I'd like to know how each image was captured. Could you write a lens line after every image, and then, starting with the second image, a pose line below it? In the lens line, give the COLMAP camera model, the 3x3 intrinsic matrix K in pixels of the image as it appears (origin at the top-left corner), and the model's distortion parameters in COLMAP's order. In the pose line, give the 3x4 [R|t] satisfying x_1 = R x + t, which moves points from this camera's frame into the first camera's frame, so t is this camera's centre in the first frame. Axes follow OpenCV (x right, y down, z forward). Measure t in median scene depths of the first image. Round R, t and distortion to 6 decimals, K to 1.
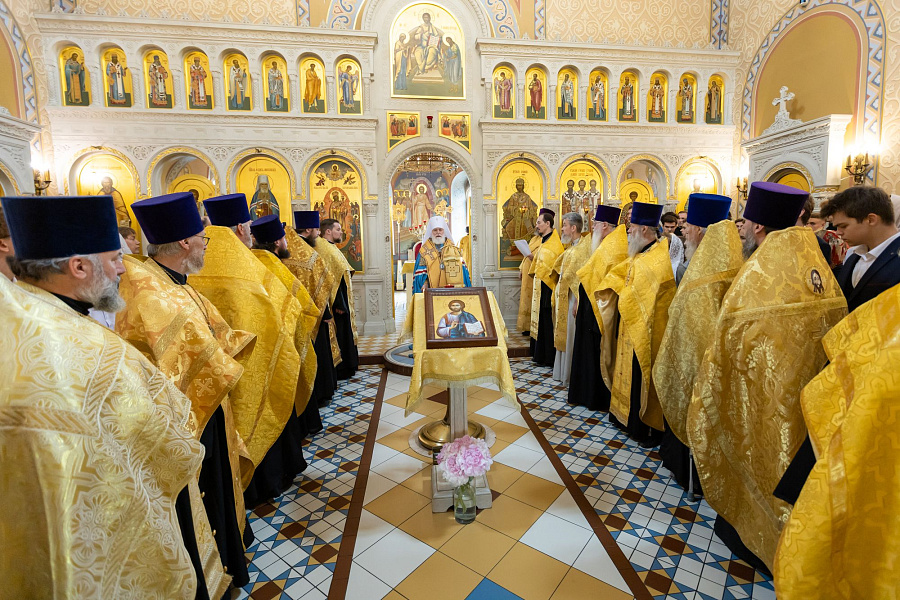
lens RADIAL K [[405.7, 0, 477.0], [0, 405.7, 289.1], [0, 0, 1]] dist [0.004938, 0.000447]
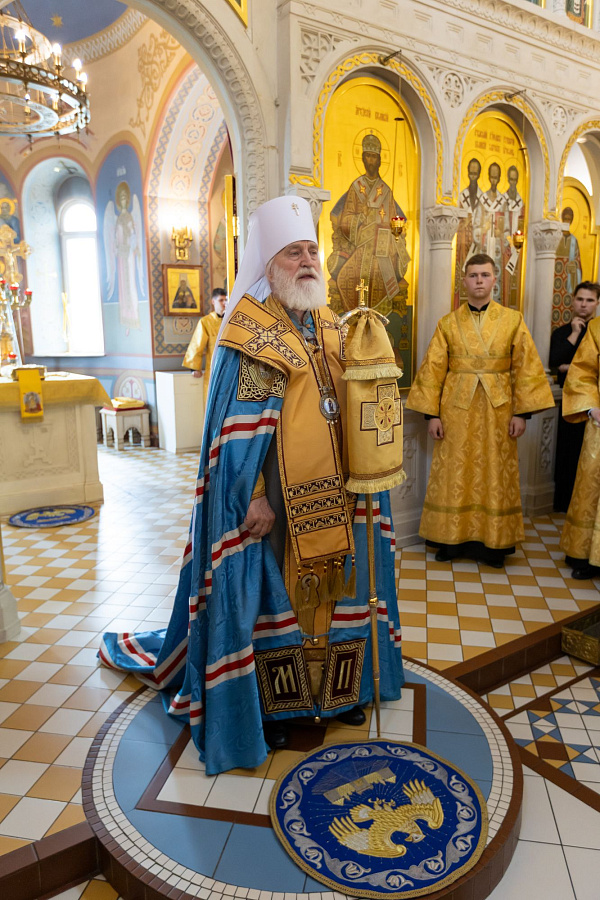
lens RADIAL K [[637.8, 0, 298.5], [0, 637.8, 455.2], [0, 0, 1]] dist [0.022747, -0.020026]
pose [[0.903776, -0.076651, 0.421085, -0.206874], [0.047569, 0.995727, 0.079157, -0.045442], [-0.425353, -0.051510, 0.903560, 0.522775]]
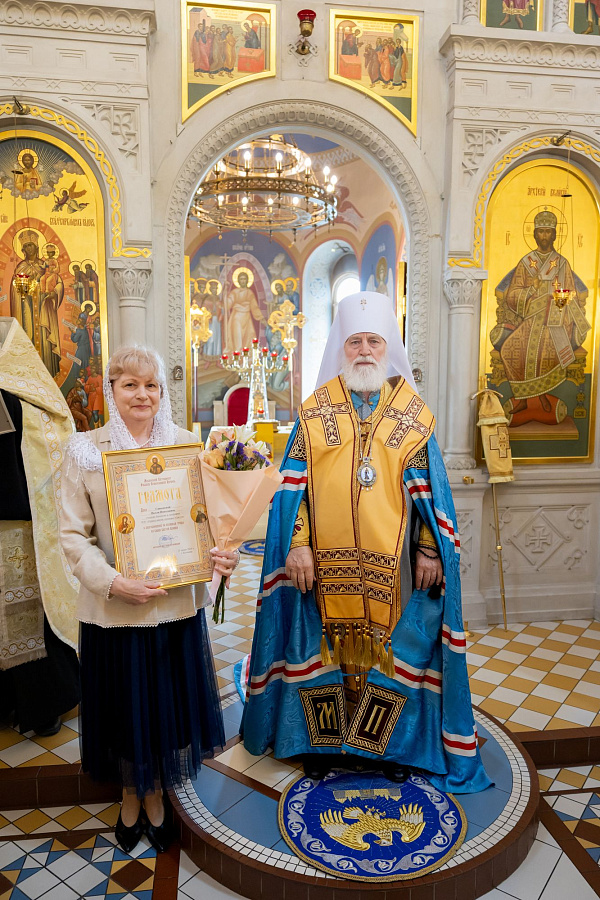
lens RADIAL K [[637.8, 0, 306.4], [0, 637.8, 478.2], [0, 0, 1]] dist [0.022747, -0.020026]
pose [[0.999810, 0.018777, -0.005232, -0.101015], [-0.018643, 0.999525, 0.024541, -0.046277], [0.005691, -0.024439, 0.999685, 0.429630]]
